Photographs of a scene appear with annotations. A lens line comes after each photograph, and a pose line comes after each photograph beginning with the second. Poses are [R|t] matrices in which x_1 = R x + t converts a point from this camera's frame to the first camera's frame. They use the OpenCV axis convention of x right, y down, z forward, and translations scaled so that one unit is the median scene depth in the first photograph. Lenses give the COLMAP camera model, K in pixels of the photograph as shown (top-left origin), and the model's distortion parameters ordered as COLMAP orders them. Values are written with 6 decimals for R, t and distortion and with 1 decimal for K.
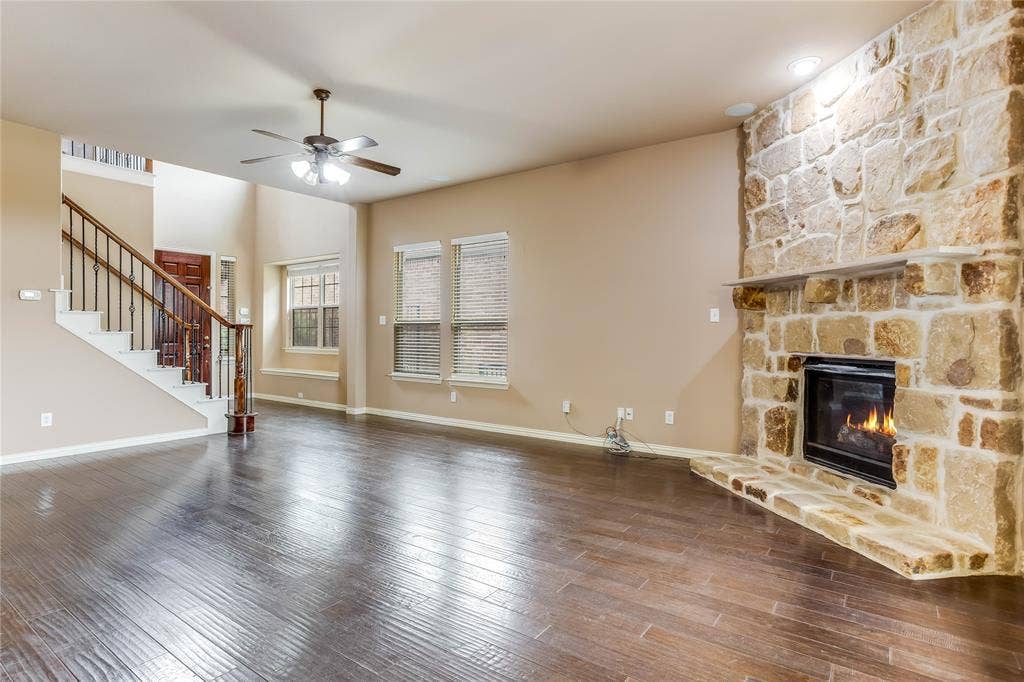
lens RADIAL K [[536.1, 0, 506.6], [0, 536.1, 337.3], [0, 0, 1]] dist [-0.034673, 0.028765]
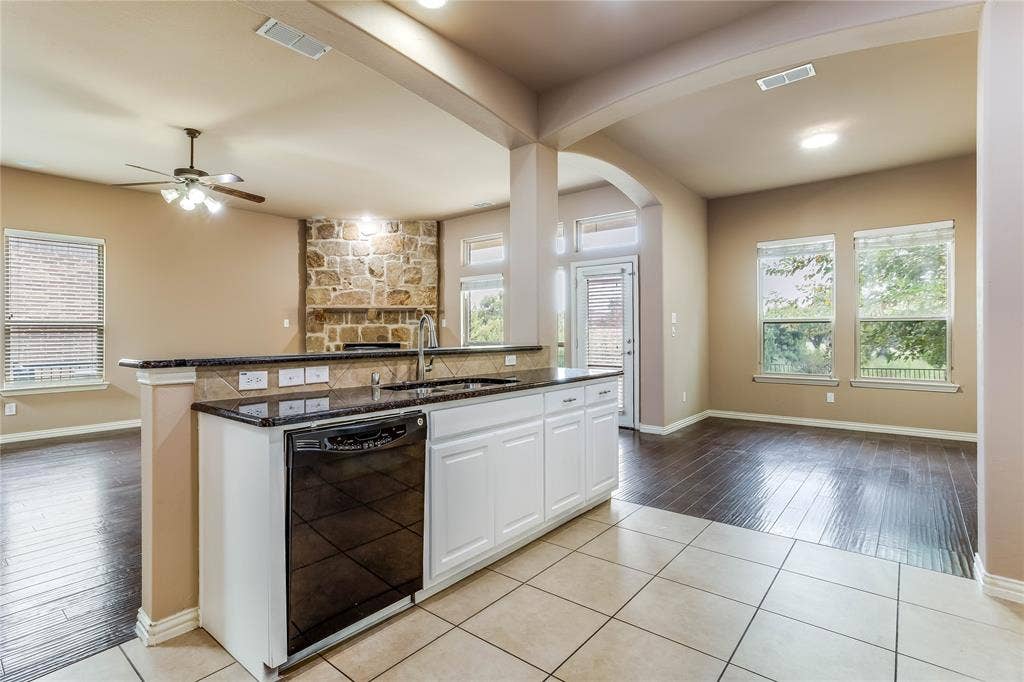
lens RADIAL K [[502.3, 0, 491.5], [0, 502.3, 328.0], [0, 0, 1]] dist [-0.049666, 0.032392]
pose [[0.076388, 0.002980, 0.997074, -1.547889], [0.013257, 0.999904, -0.004004, -0.013996], [-0.996990, 0.013524, 0.076341, 0.290601]]
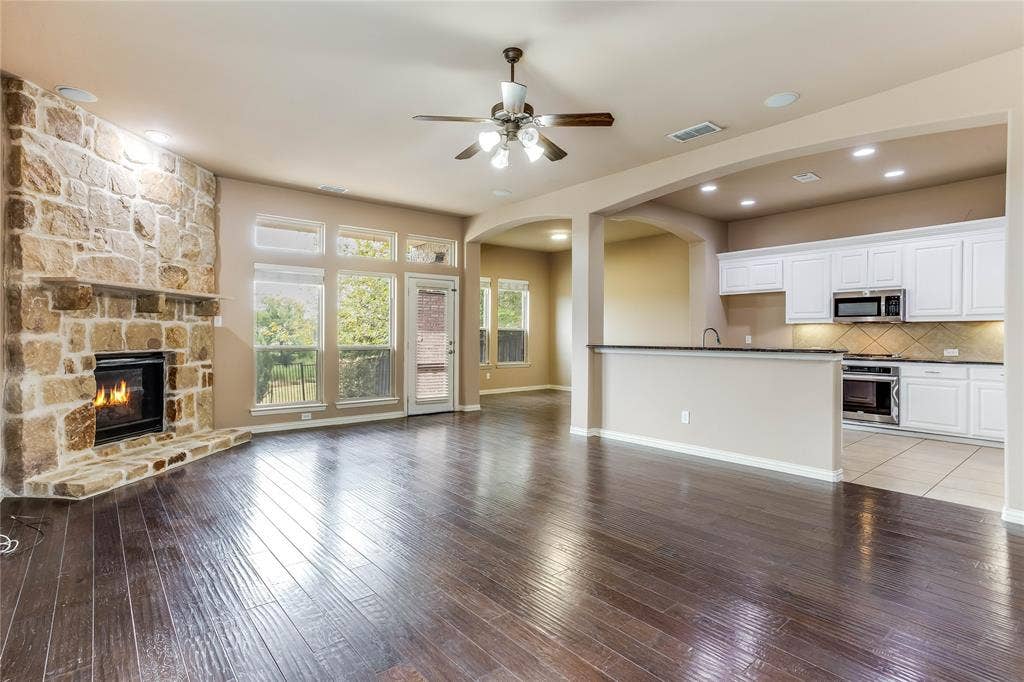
lens RADIAL K [[498.5, 0, 497.4], [0, 498.5, 338.0], [0, 0, 1]] dist [-0.046558, 0.031741]
pose [[-0.965518, -0.011055, 0.260102, -0.590662], [-0.007926, 0.999883, 0.013073, -0.022165], [-0.260216, 0.010561, -0.965493, 1.951174]]
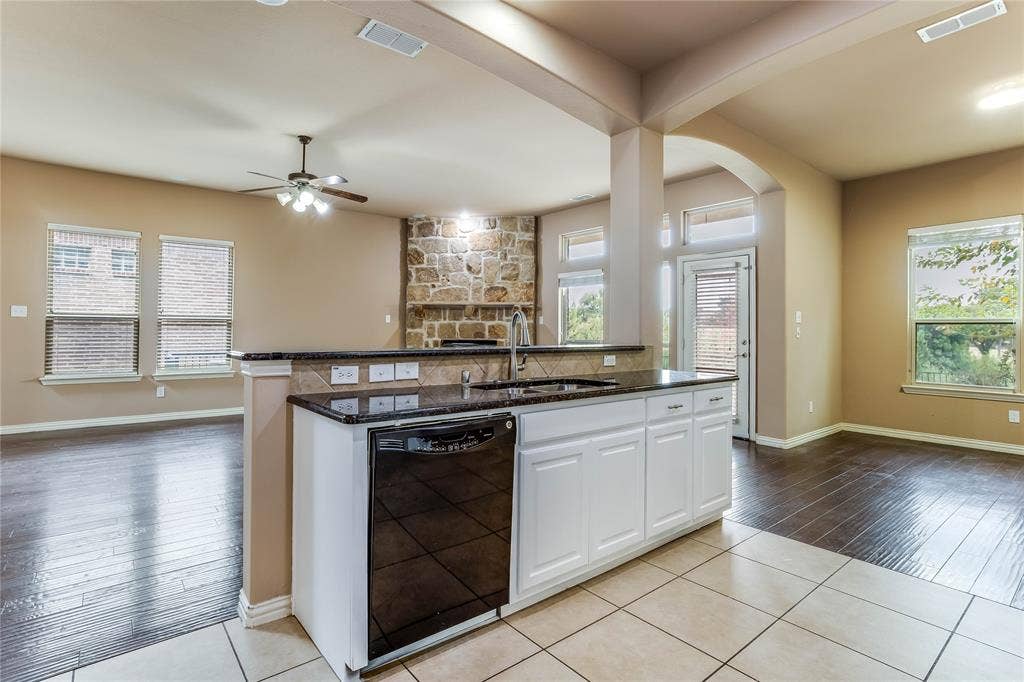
lens RADIAL K [[505.9, 0, 488.7], [0, 505.9, 320.4], [0, 0, 1]] dist [-0.049418, 0.034282]
pose [[0.273743, 0.014702, 0.961690, -1.512507], [0.000485, 0.999881, -0.015424, -0.013830], [-0.961803, 0.004689, 0.273703, 0.289201]]
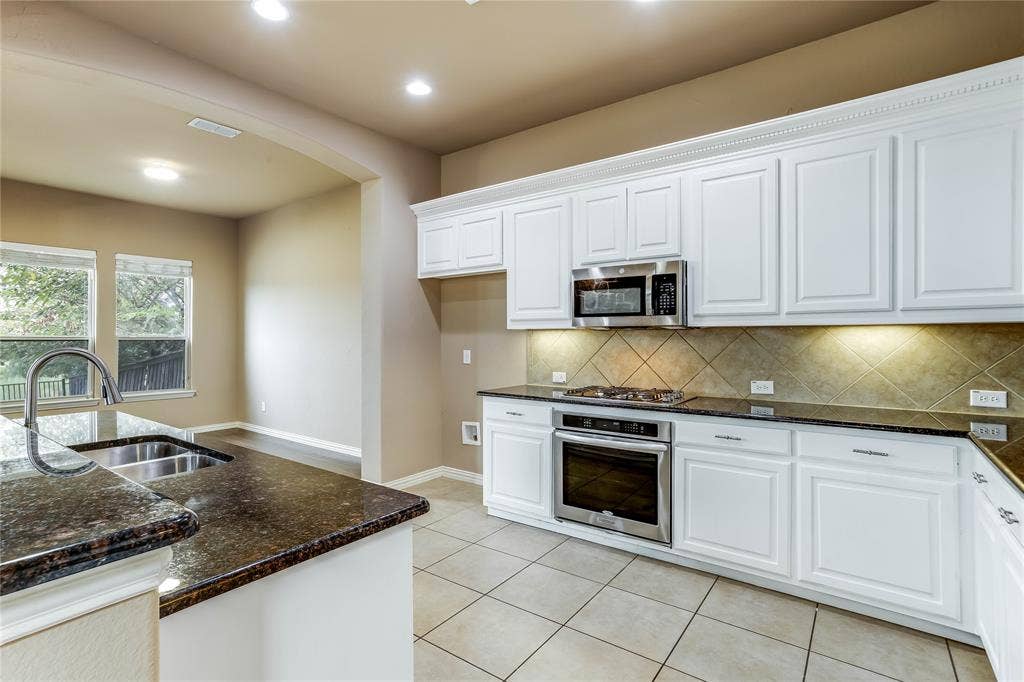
lens RADIAL K [[498.5, 0, 497.4], [0, 498.5, 338.0], [0, 0, 1]] dist [-0.046558, 0.031741]
pose [[-0.999883, -0.001854, 0.015161, -1.171785], [-0.001727, 0.999963, 0.008426, -0.053190], [-0.015176, 0.008399, -0.999850, 0.855469]]
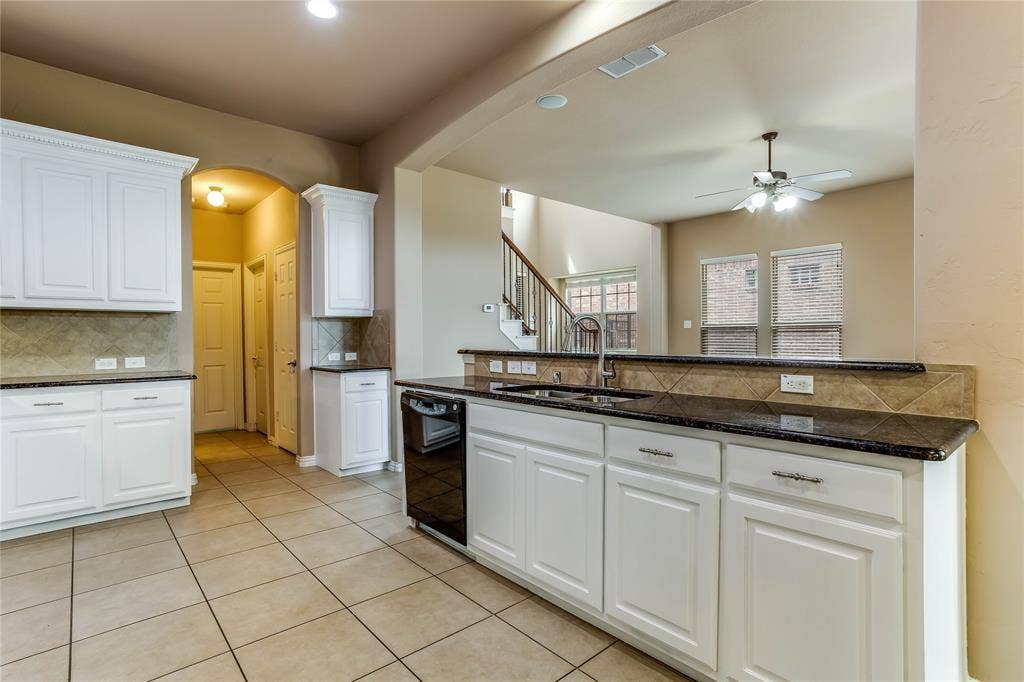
lens RADIAL K [[498.5, 0, 497.4], [0, 498.5, 338.0], [0, 0, 1]] dist [-0.046558, 0.031741]
pose [[0.973005, -0.010884, -0.230529, -0.780230], [0.010210, 0.999939, -0.004115, -0.005196], [0.230560, 0.001650, 0.973057, -0.243594]]
